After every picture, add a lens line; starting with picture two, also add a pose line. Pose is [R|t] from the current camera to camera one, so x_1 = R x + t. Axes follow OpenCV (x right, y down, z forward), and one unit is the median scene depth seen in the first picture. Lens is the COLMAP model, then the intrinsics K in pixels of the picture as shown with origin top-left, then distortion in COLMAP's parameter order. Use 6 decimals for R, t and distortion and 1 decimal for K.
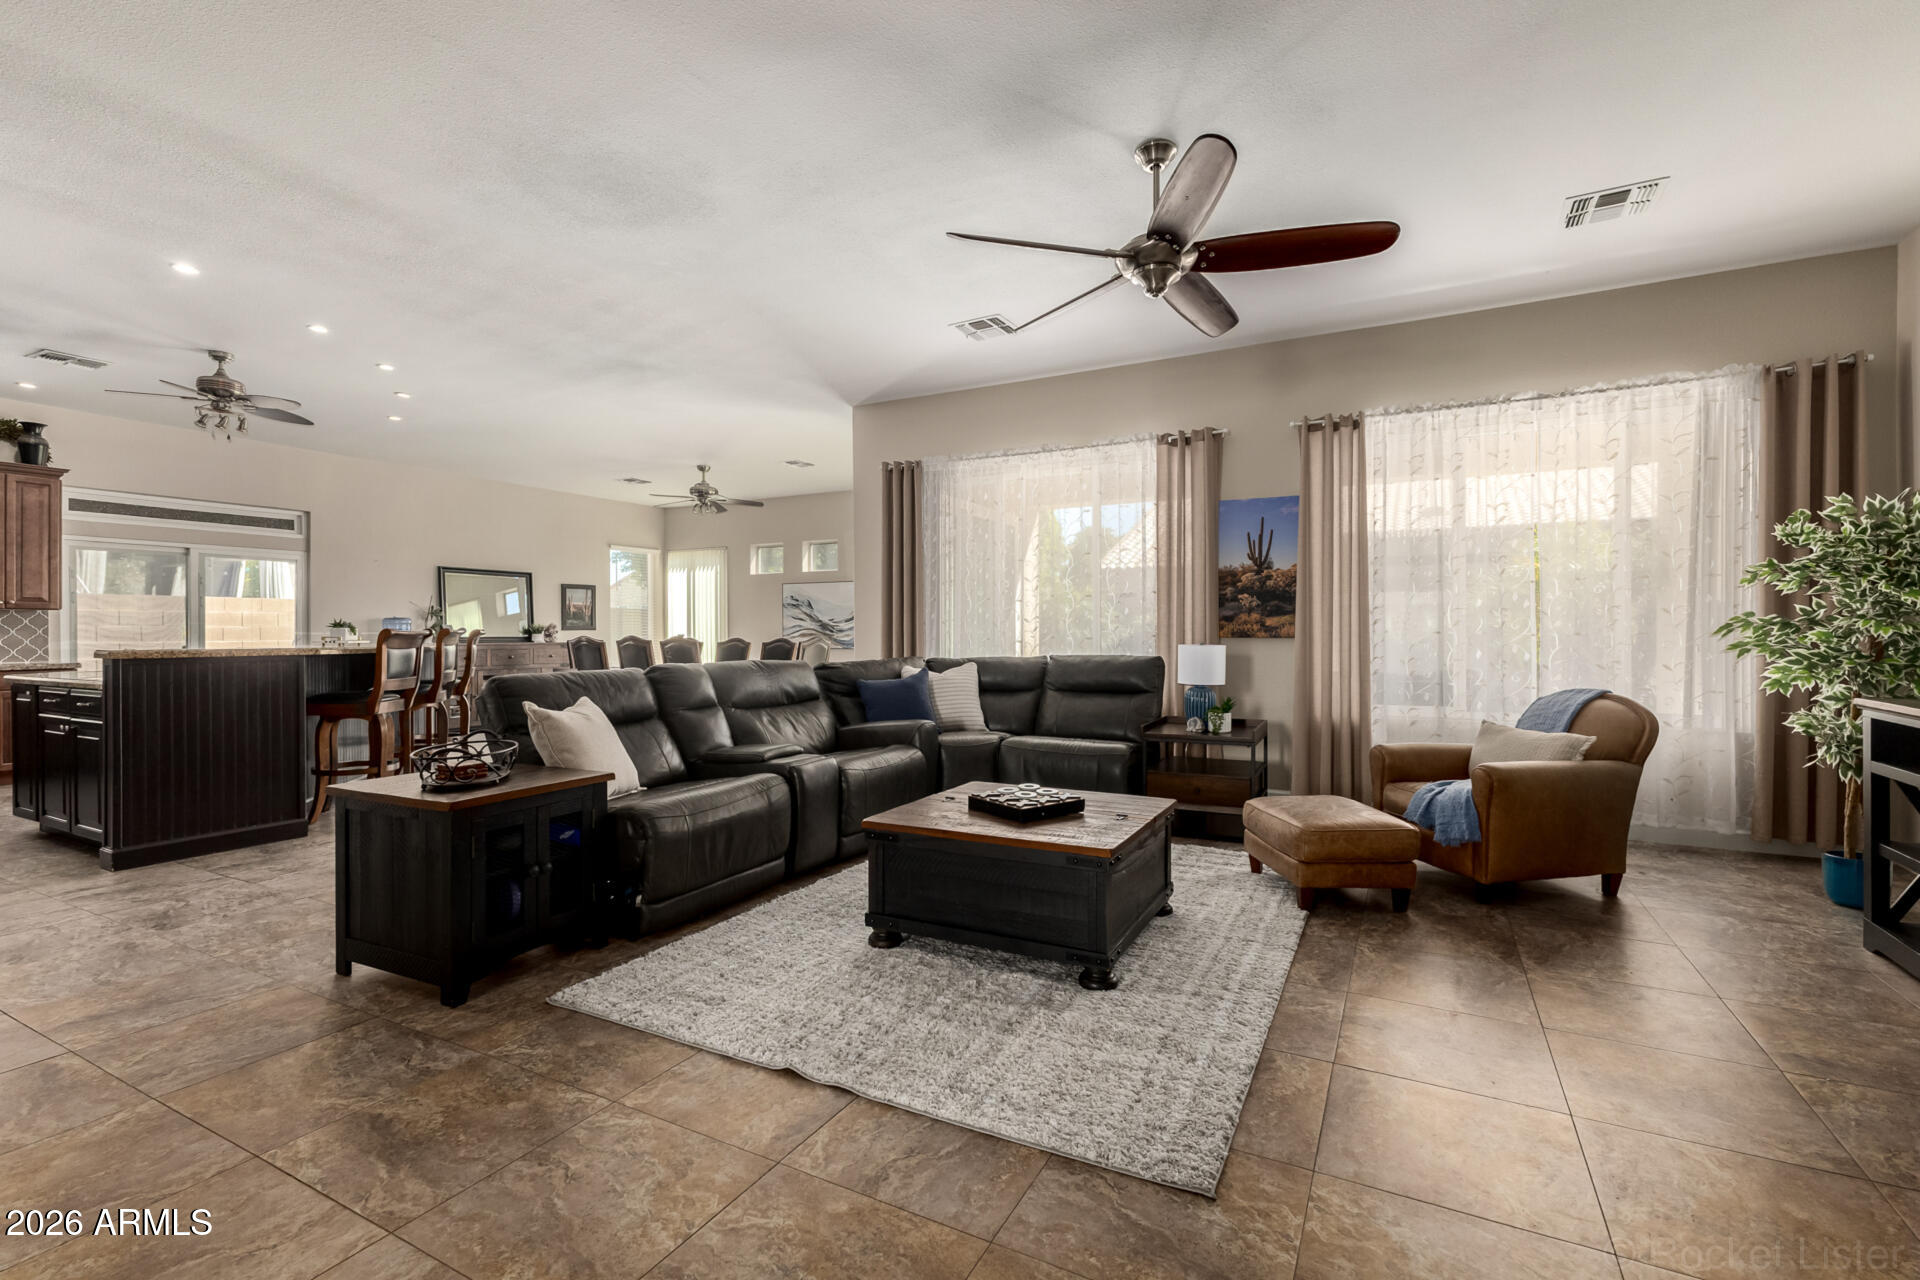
lens RADIAL K [[845.4, 0, 974.6], [0, 845.4, 632.7], [0, 0, 1]] dist [0.006005, -0.000546]
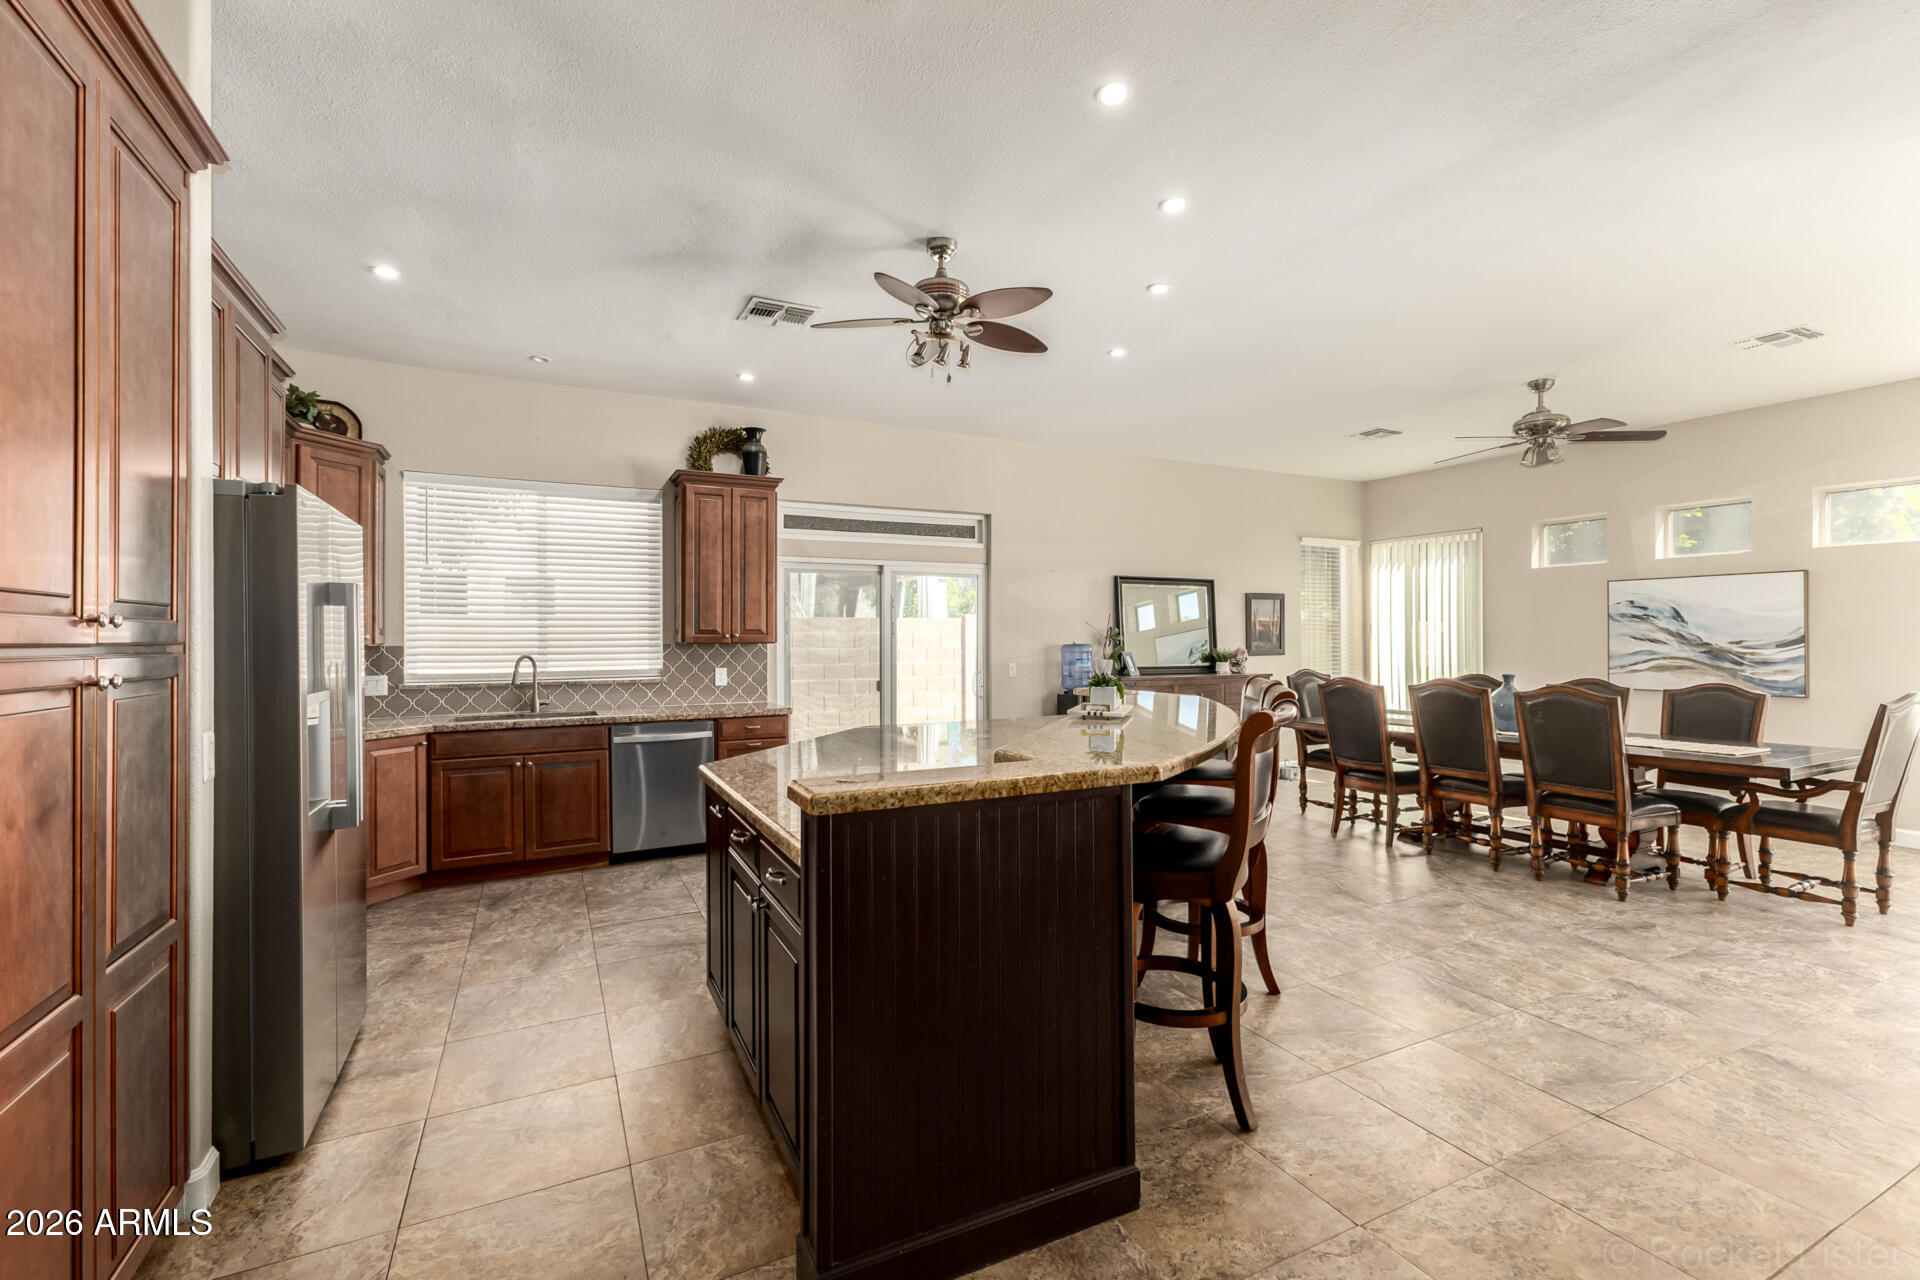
lens RADIAL K [[825.0, 0, 957.9], [0, 825.0, 634.6], [0, 0, 1]] dist [0.015385, -0.005640]
pose [[0.809758, -0.002934, -0.586757, -0.522732], [0.001974, 0.999995, -0.002276, -0.039872], [0.586761, 0.000684, 0.809760, 0.517140]]
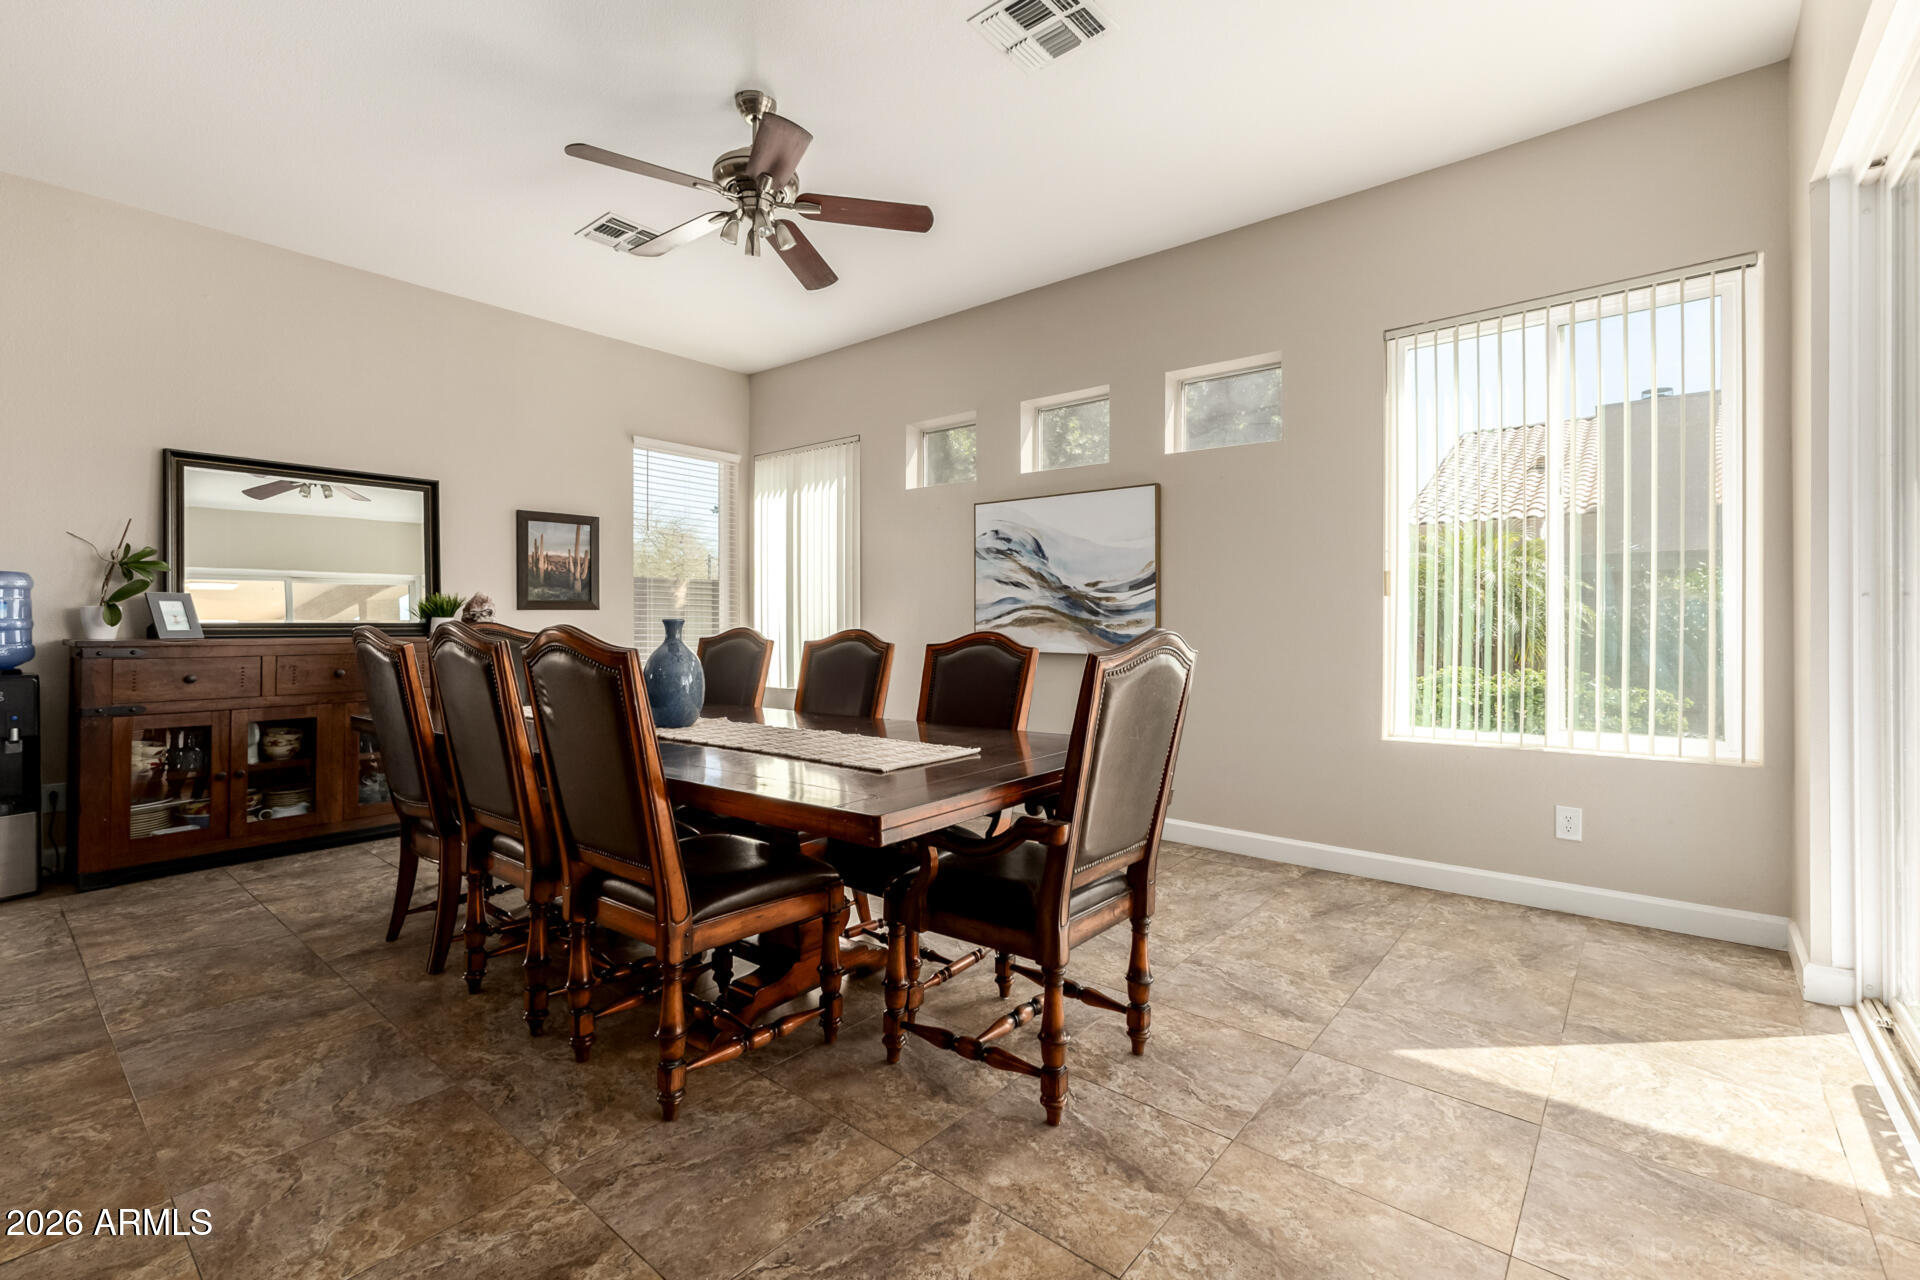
lens RADIAL K [[820.5, 0, 953.7], [0, 820.5, 615.3], [0, 0, 1]] dist [0.003091, 0.000097]
pose [[0.975408, 0.002457, -0.220395, -0.294825], [-0.003060, 0.999992, -0.002396, 0.001949], [0.220387, 0.003011, 0.975408, 1.193488]]
